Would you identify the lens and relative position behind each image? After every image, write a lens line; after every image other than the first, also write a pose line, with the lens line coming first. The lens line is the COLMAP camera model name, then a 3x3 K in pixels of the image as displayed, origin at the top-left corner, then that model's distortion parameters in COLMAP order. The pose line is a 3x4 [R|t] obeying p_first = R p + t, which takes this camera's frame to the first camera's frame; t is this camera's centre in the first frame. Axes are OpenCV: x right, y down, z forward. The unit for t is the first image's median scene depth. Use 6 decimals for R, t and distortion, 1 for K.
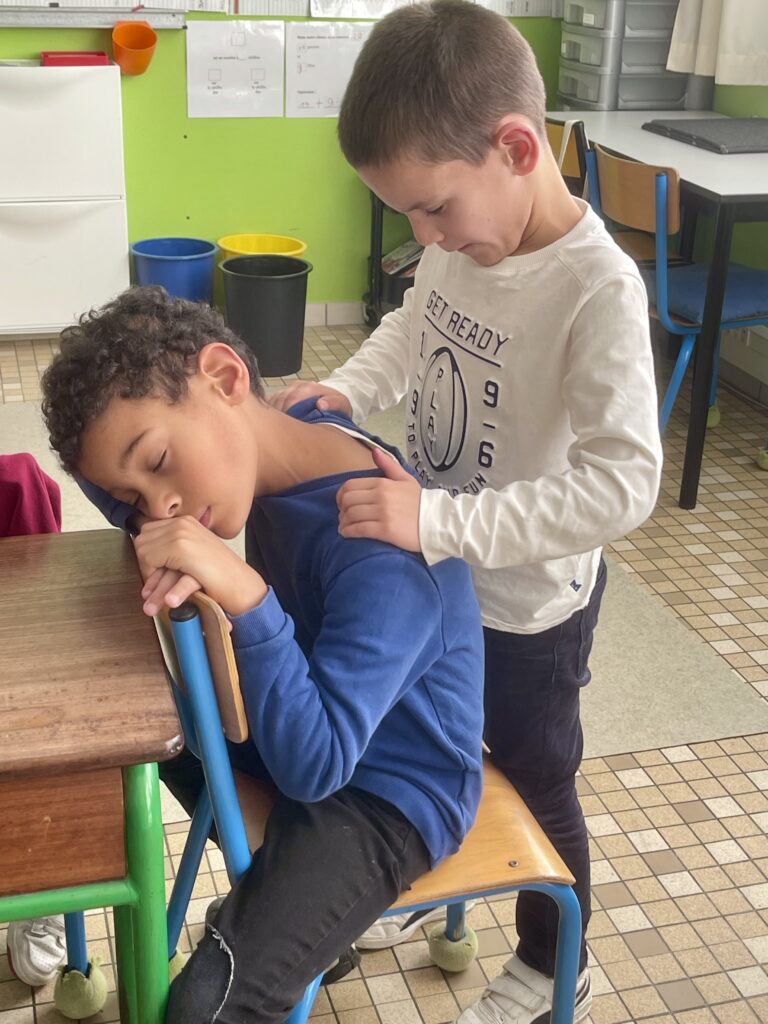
lens RADIAL K [[1370.8, 0, 383.0], [0, 1370.8, 511.2], [0, 0, 1]] dist [0.038536, 0.000000]
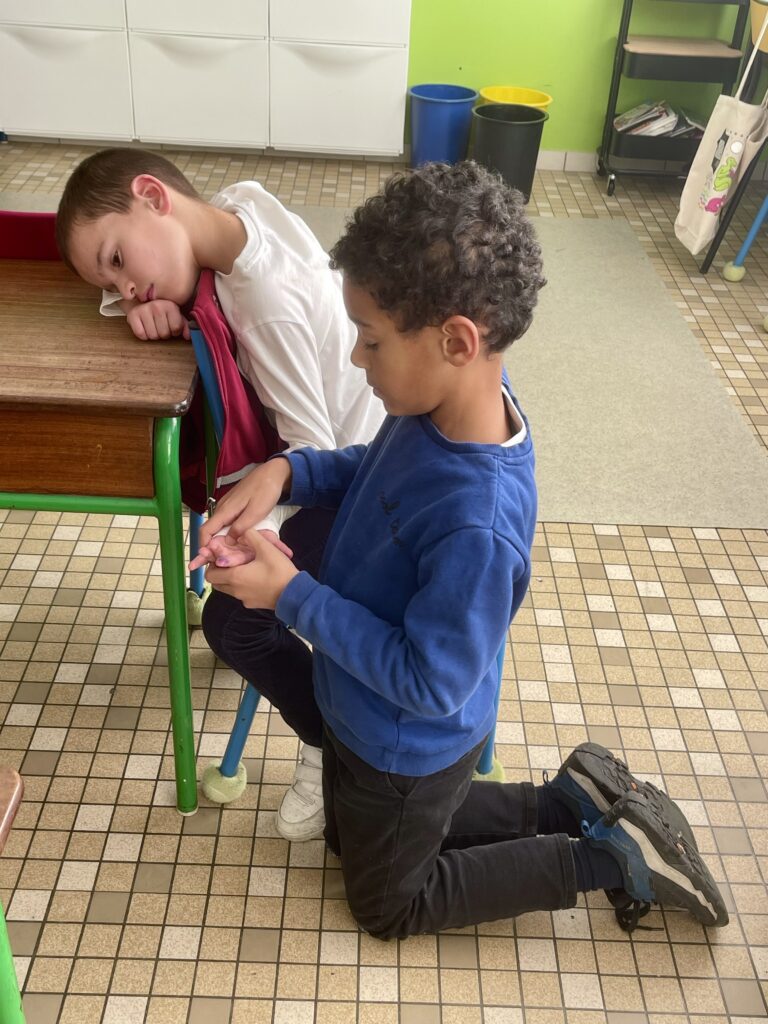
lens RADIAL K [[1118.8, 0, 383.0], [0, 1118.8, 511.4], [0, 0, 1]] dist [-0.009630, 0.000000]
pose [[0.961622, 0.165684, -0.218706, 0.168138], [-0.129879, 0.977006, 0.169086, 0.026244], [0.241692, -0.134192, 0.961029, -0.044528]]
